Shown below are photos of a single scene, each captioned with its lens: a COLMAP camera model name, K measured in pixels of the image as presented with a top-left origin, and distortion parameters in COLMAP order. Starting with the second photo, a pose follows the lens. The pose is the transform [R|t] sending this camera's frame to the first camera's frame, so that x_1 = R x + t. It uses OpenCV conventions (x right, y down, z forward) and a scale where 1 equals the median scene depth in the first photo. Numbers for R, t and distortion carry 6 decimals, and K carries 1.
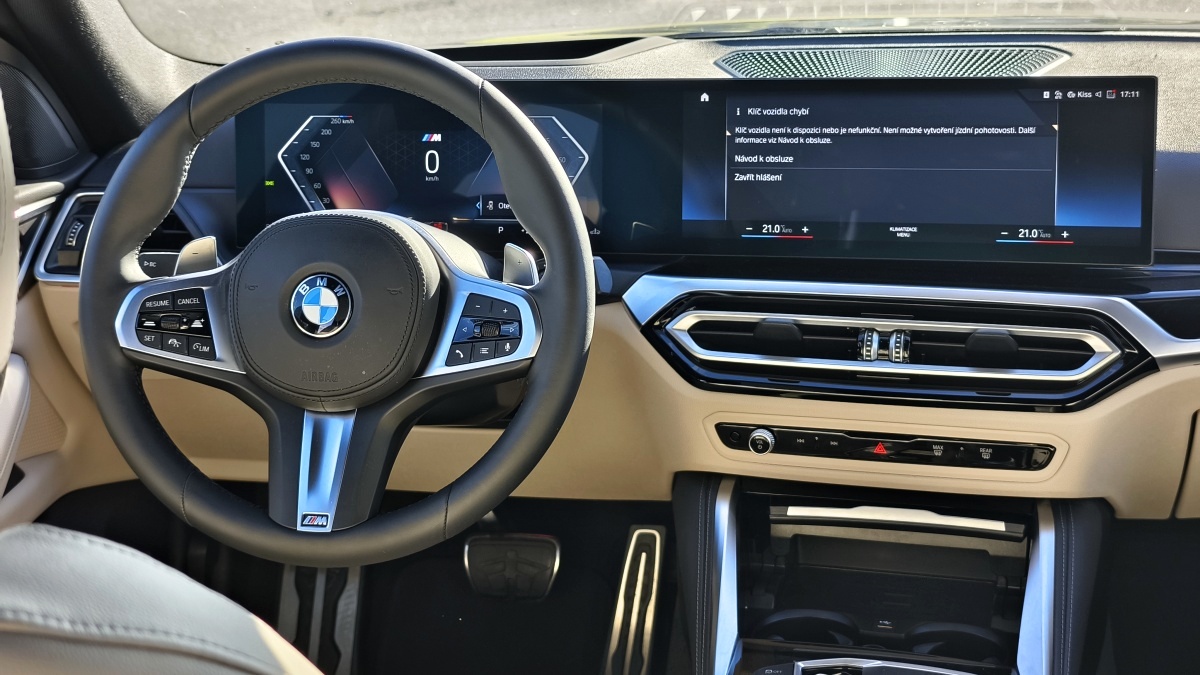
lens RADIAL K [[1763.8, 0, 600.0], [0, 1763.8, 337.5], [0, 0, 1]] dist [0.164433, -0.773180]
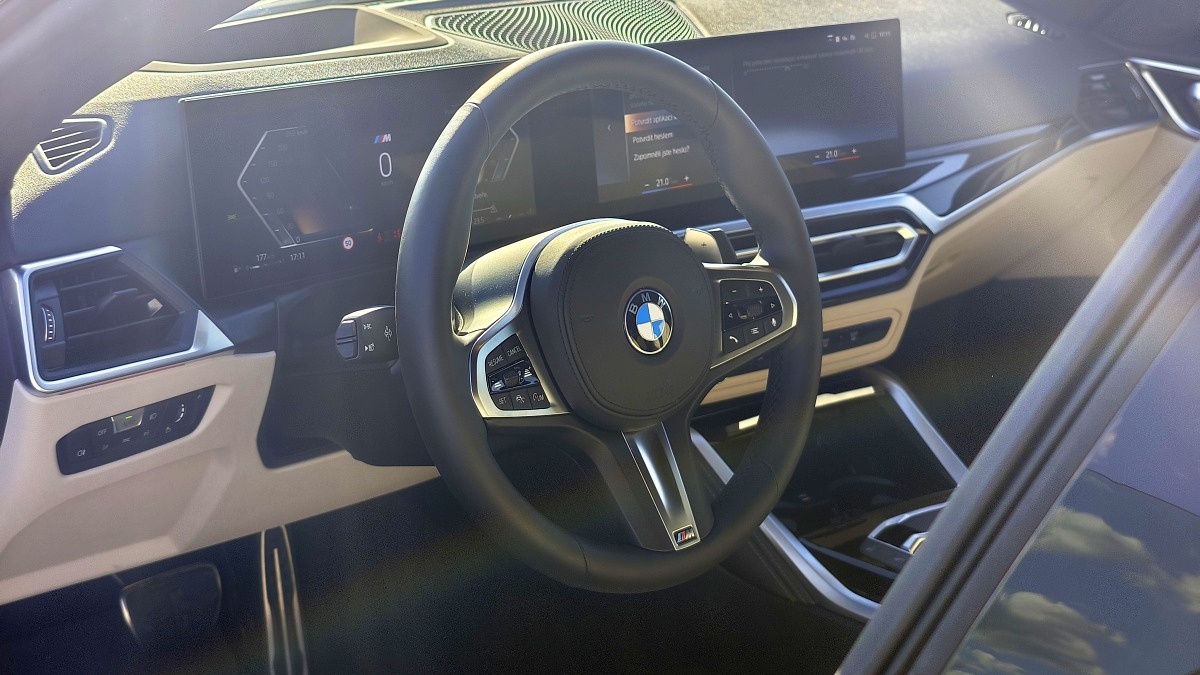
lens RADIAL K [[1763.8, 0, 600.0], [0, 1763.8, 337.5], [0, 0, 1]] dist [0.164433, -0.773180]
pose [[0.587281, -0.213010, 0.780851, -0.848135], [0.162659, 0.976126, 0.143942, -0.139606], [-0.792870, 0.042478, 0.607908, 0.397133]]
